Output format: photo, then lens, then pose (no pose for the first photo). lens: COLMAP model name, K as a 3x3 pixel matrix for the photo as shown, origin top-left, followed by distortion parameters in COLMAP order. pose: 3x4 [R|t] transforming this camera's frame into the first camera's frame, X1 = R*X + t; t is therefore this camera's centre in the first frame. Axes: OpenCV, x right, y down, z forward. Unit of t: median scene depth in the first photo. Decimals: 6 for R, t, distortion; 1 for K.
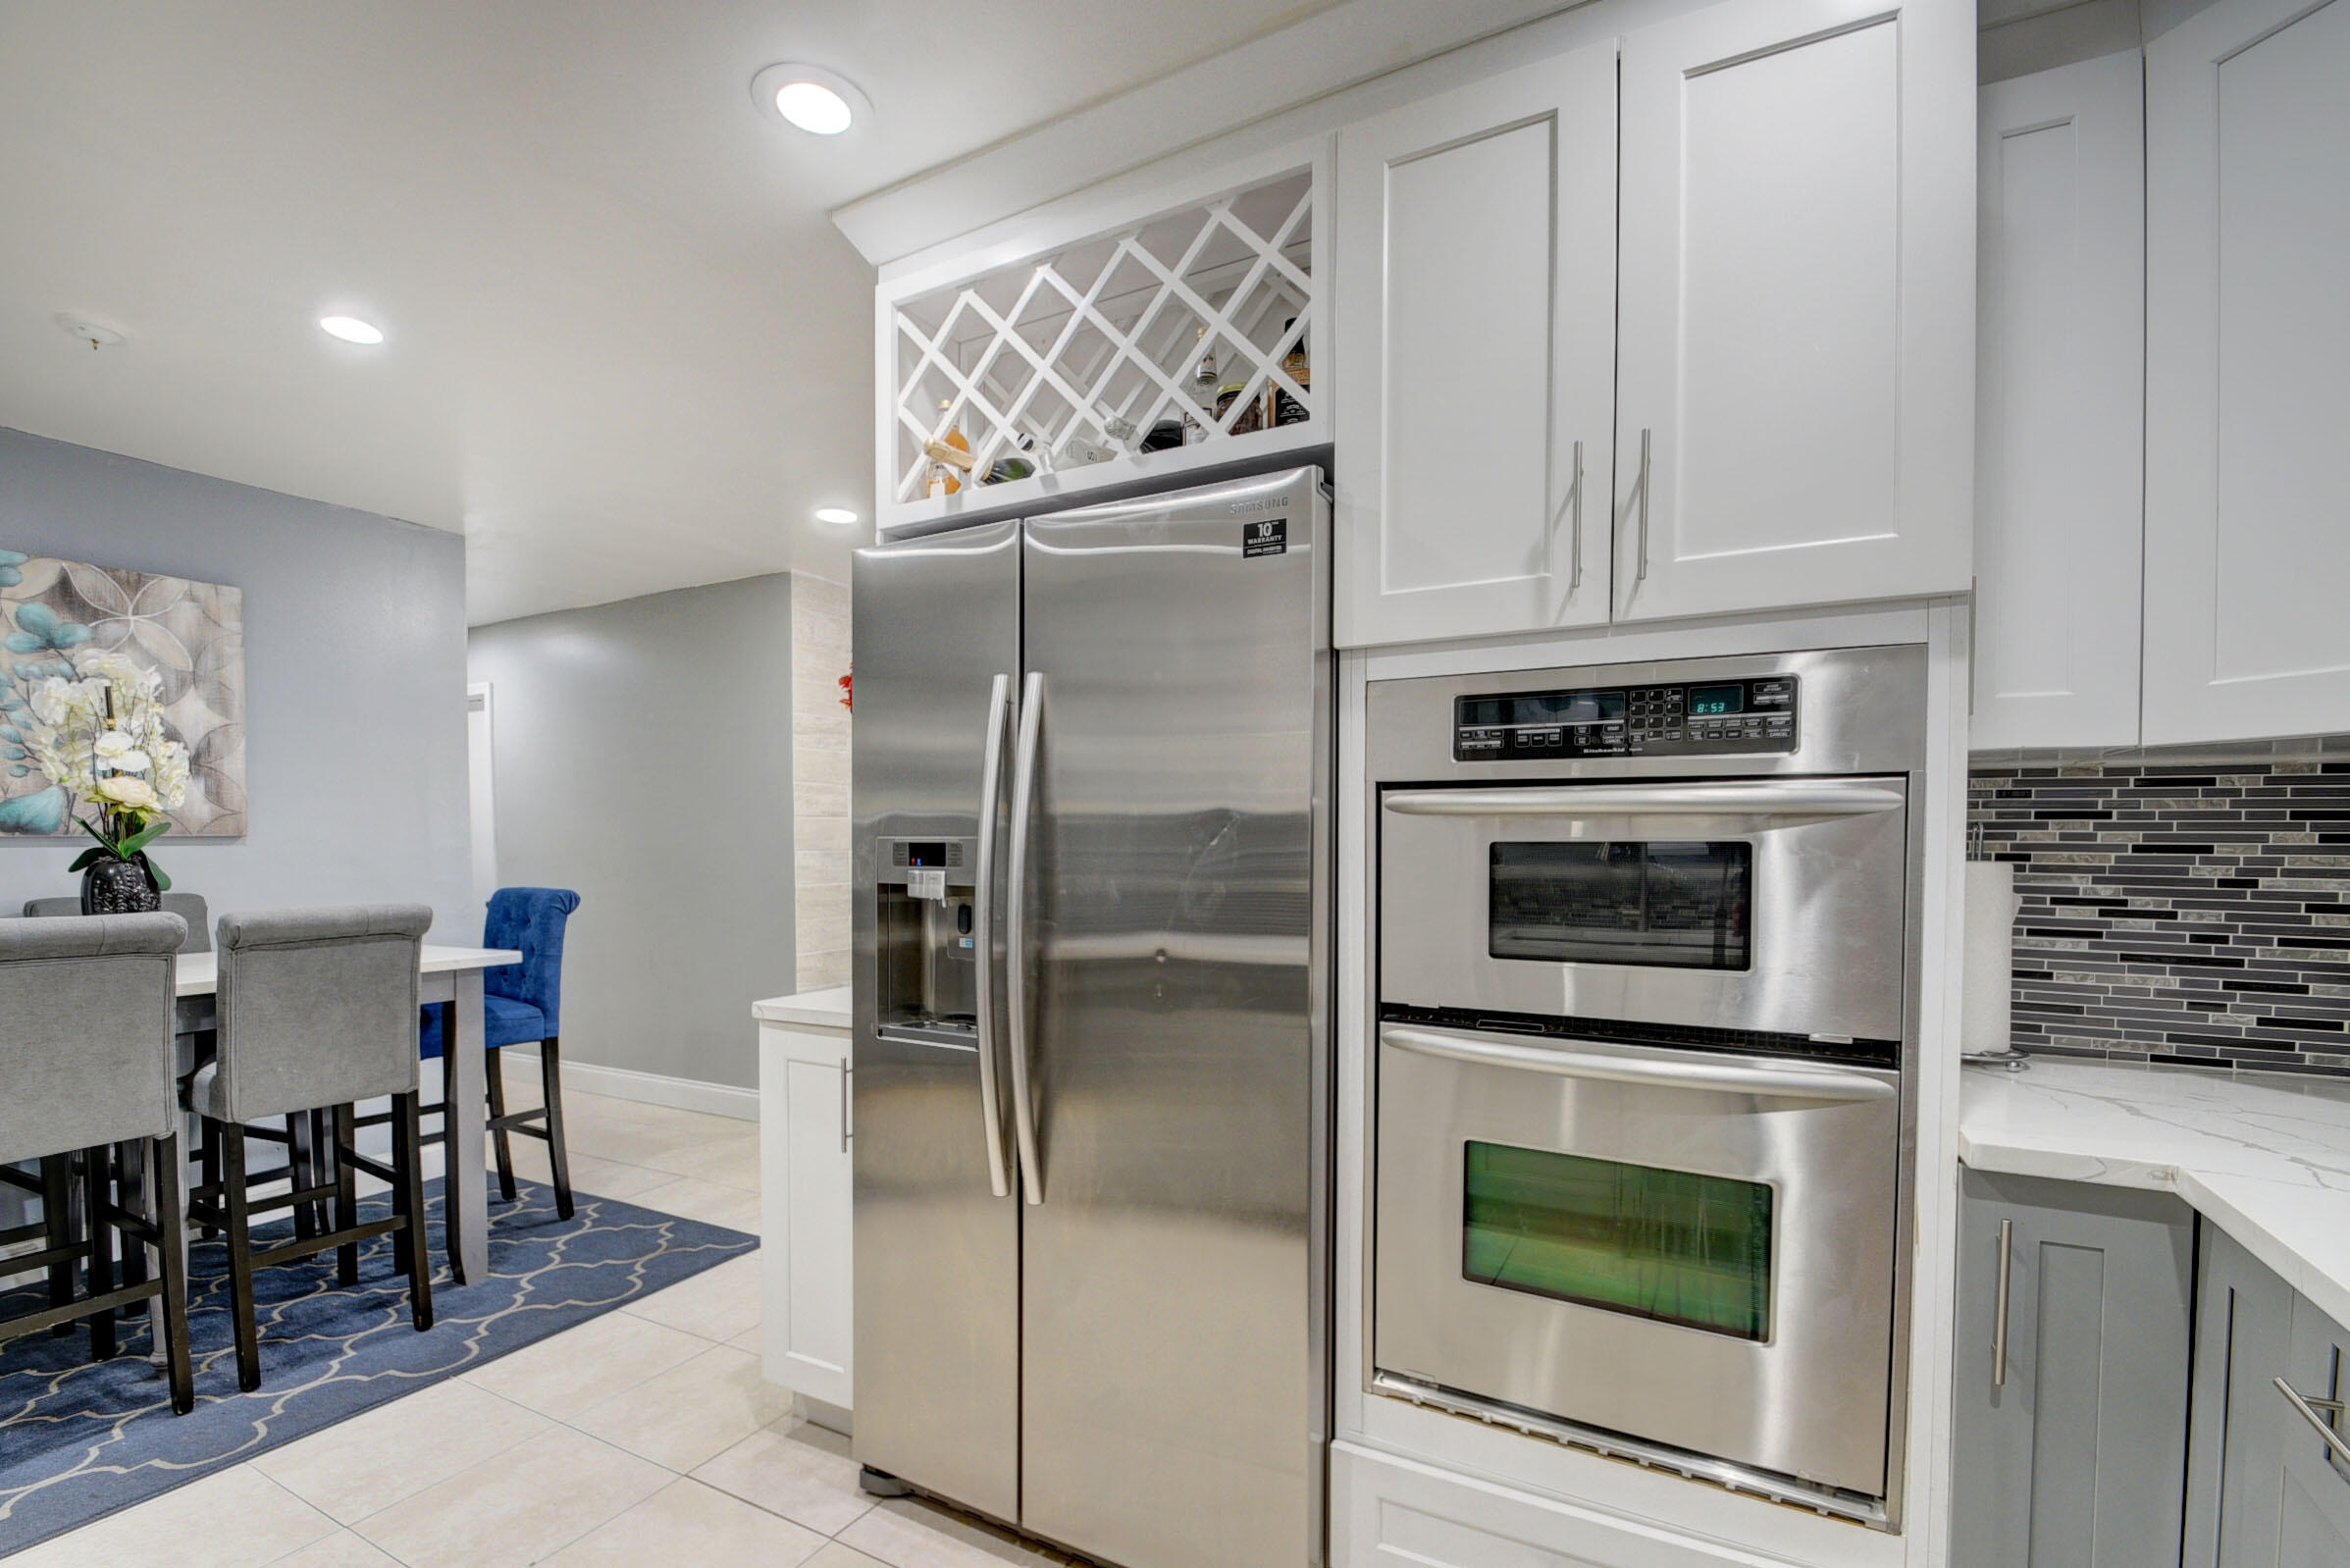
lens RADIAL K [[1039.6, 0, 1159.0], [0, 1039.6, 868.6], [0, 0, 1]] dist [0.002660, -0.010734]
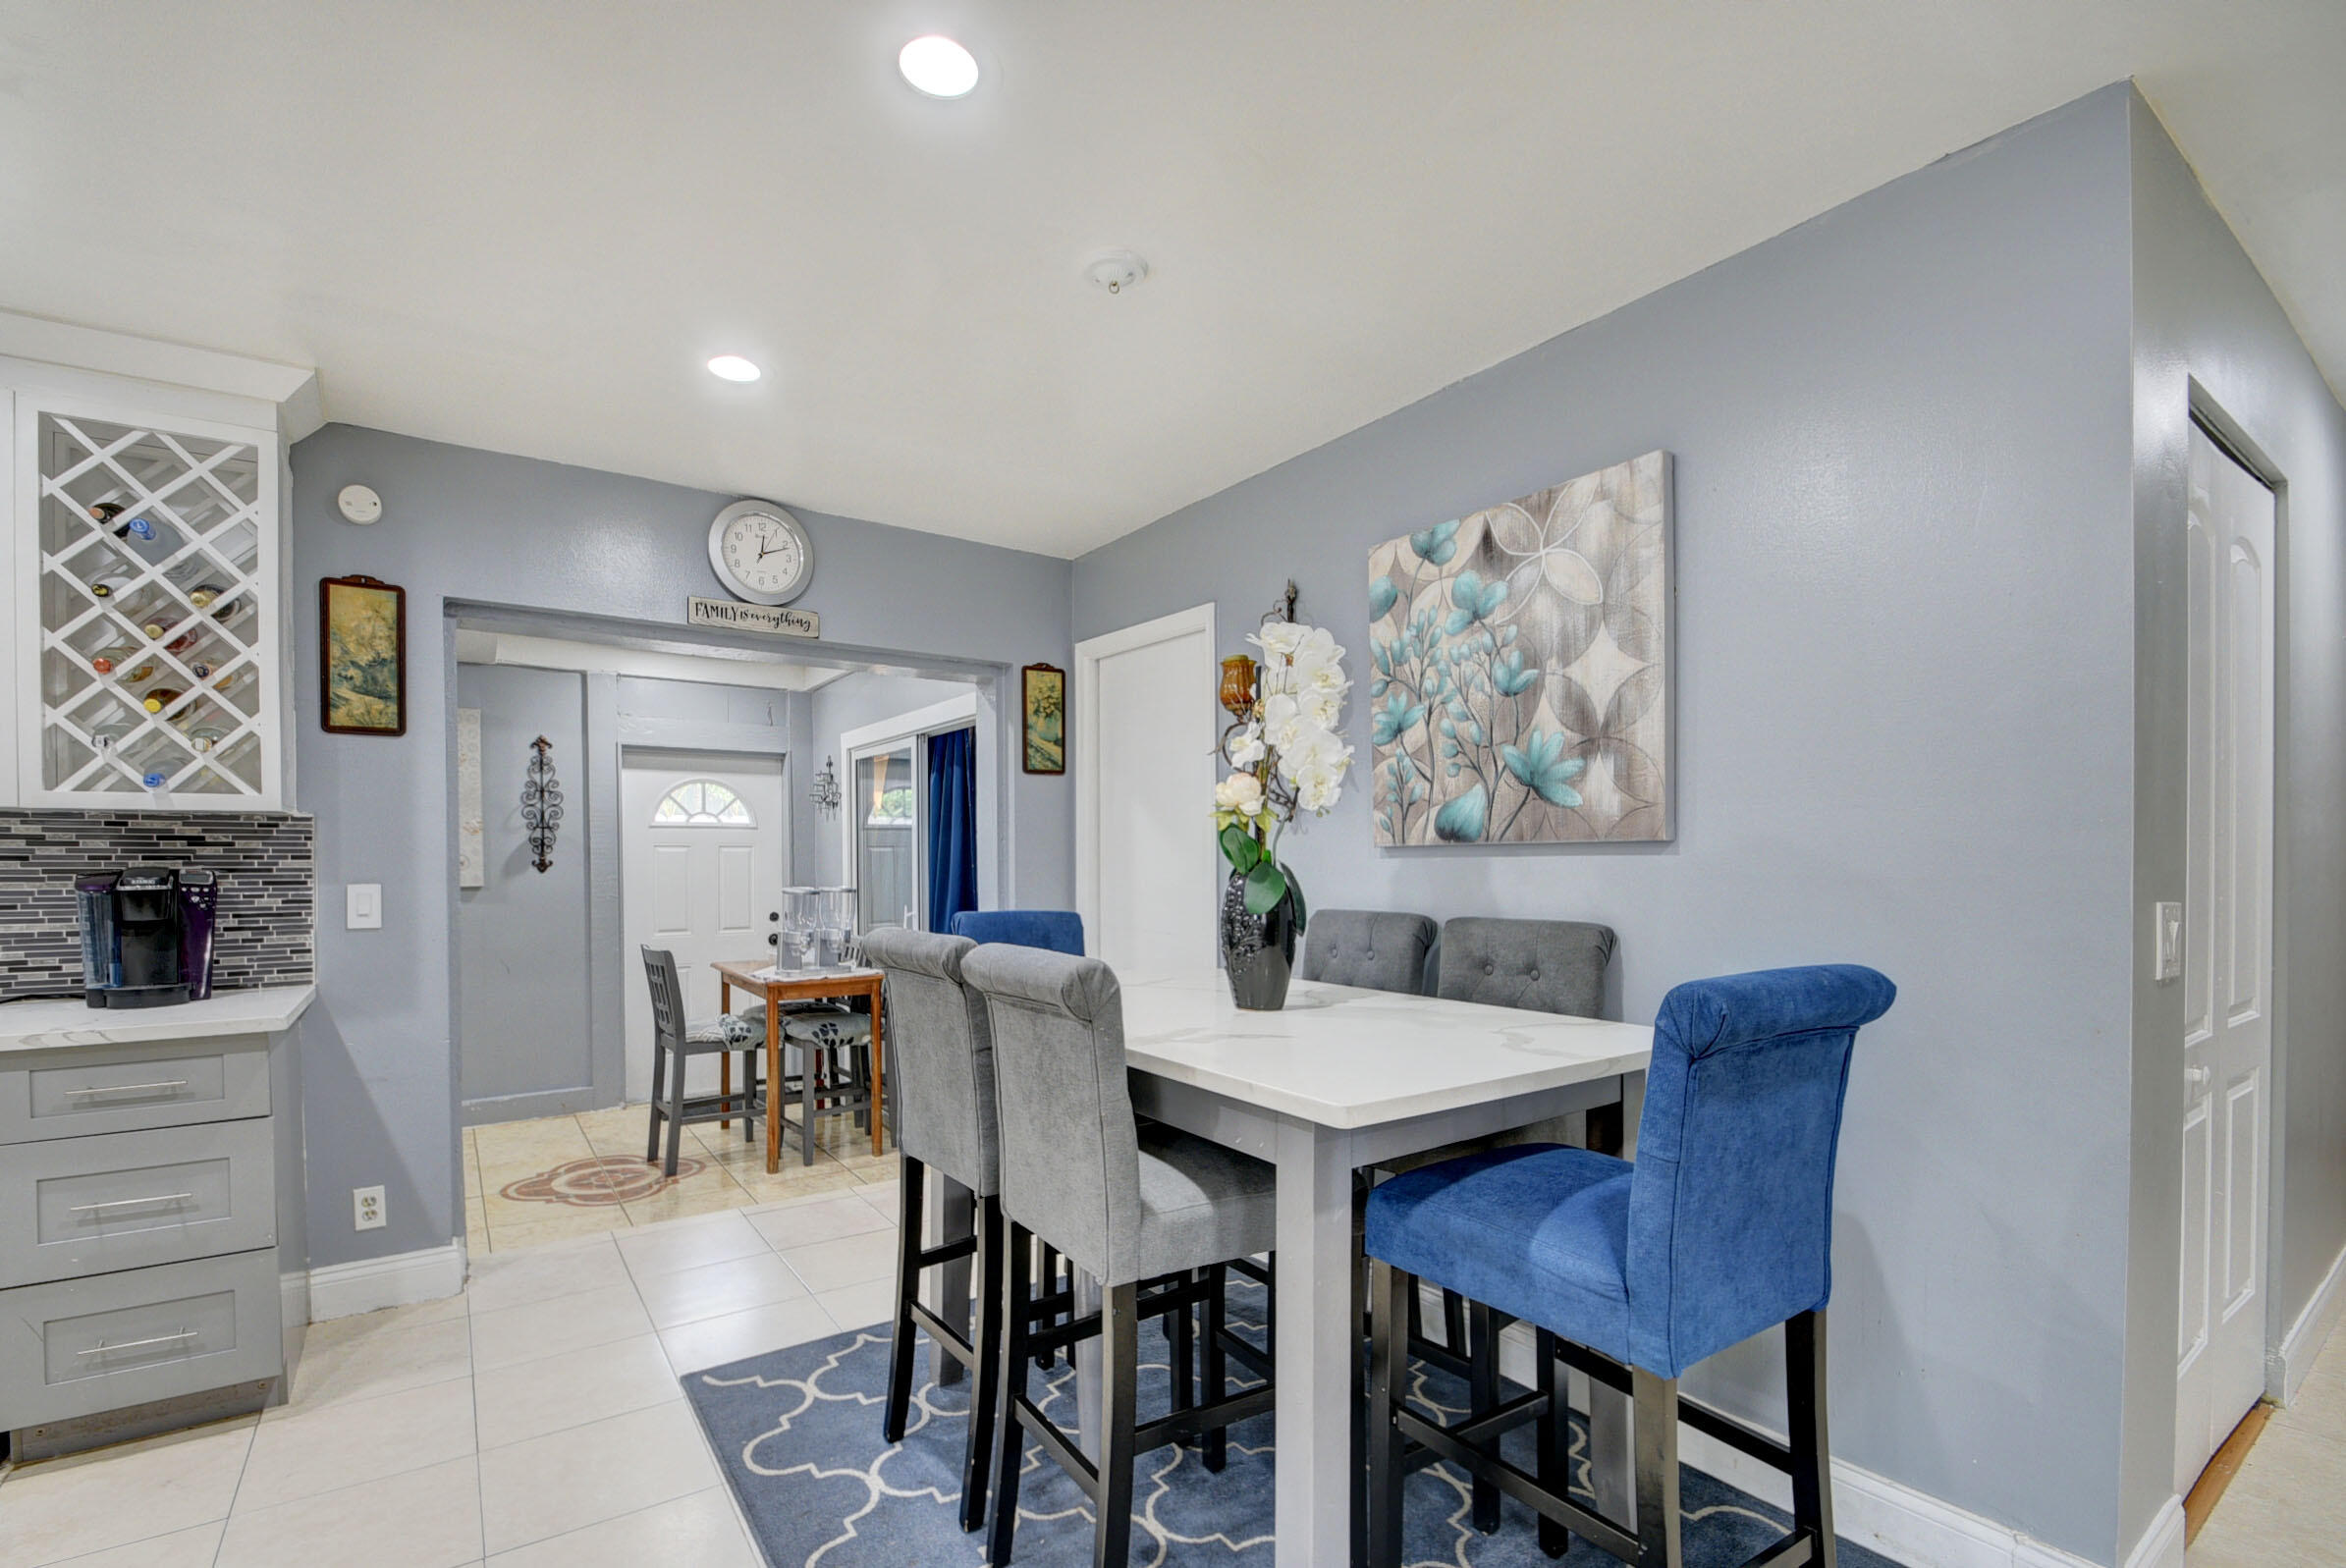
lens RADIAL K [[1037.7, 0, 1157.1], [0, 1037.7, 868.5], [0, 0, 1]] dist [0.002660, -0.010734]
pose [[-0.441730, 0.018066, -0.896966, -0.301895], [-0.013449, 0.999552, 0.026756, -0.046746], [0.897047, 0.023882, -0.441289, 1.729520]]
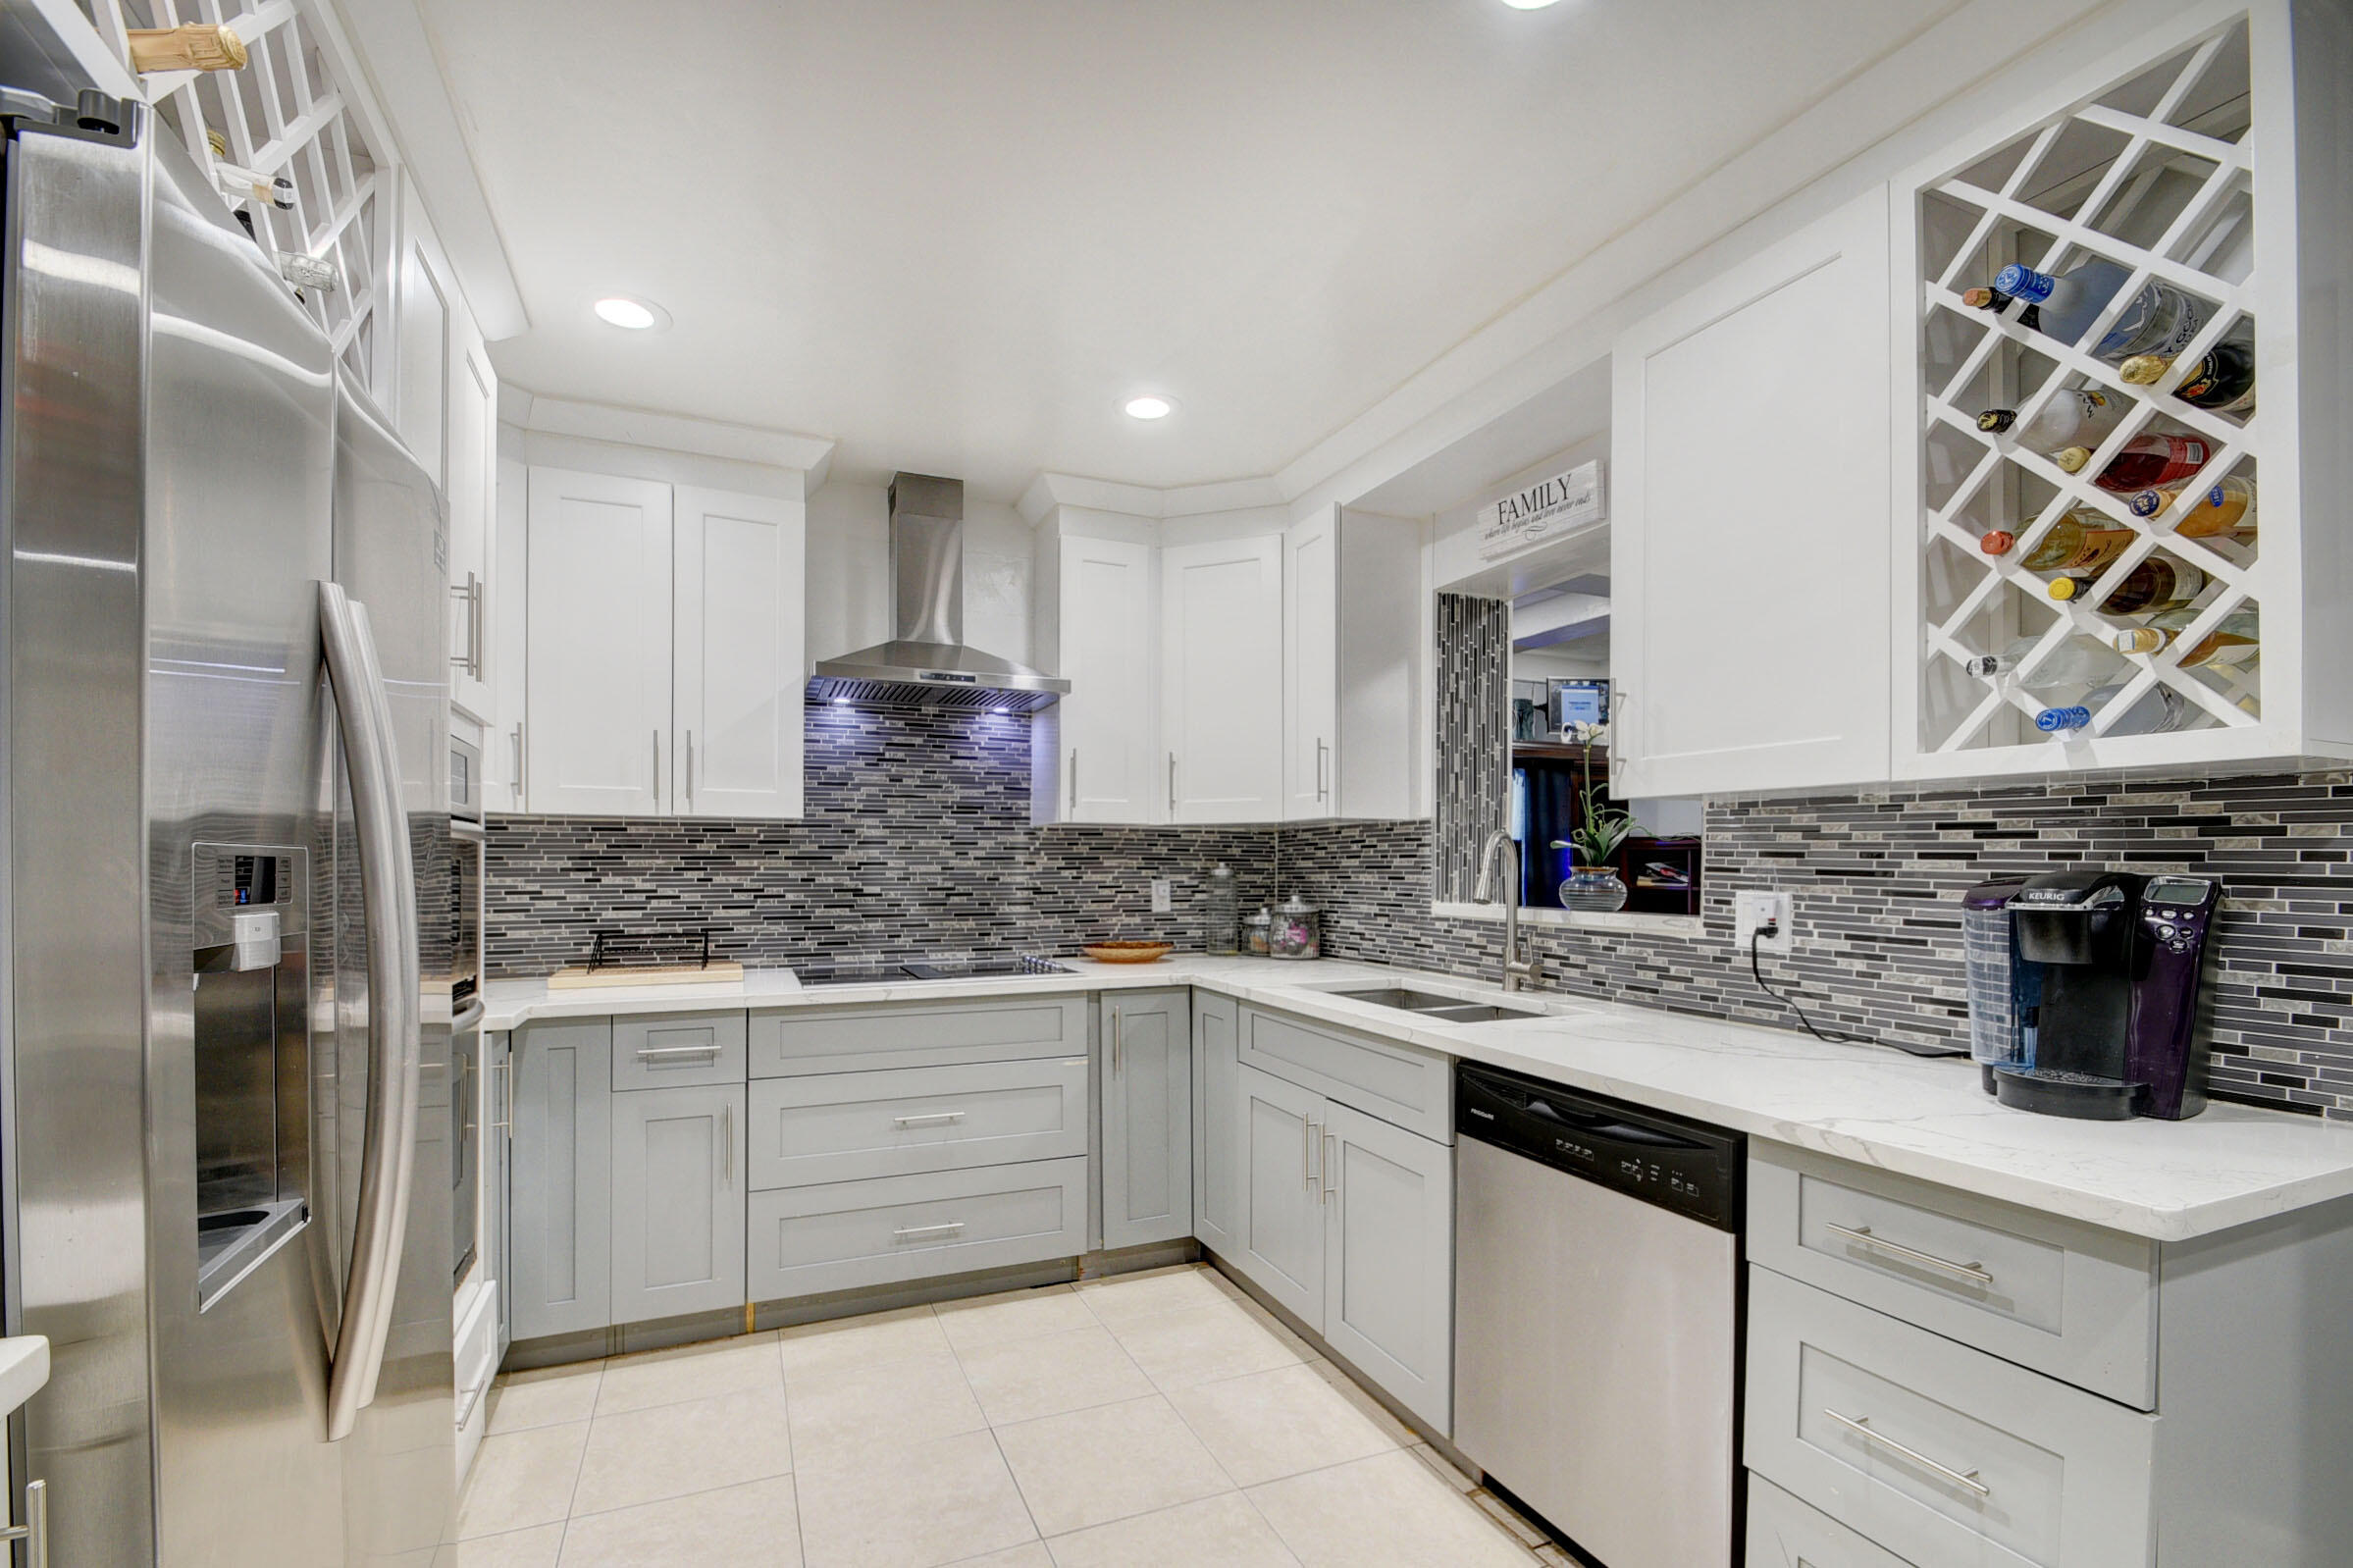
lens RADIAL K [[1040.9, 0, 1160.5], [0, 1040.9, 868.8], [0, 0, 1]] dist [0.002660, -0.010734]
pose [[-0.786308, -0.005079, 0.617813, -0.823391], [0.011331, 0.999679, 0.022640, -0.024374], [-0.617730, 0.024802, -0.785999, 1.058252]]
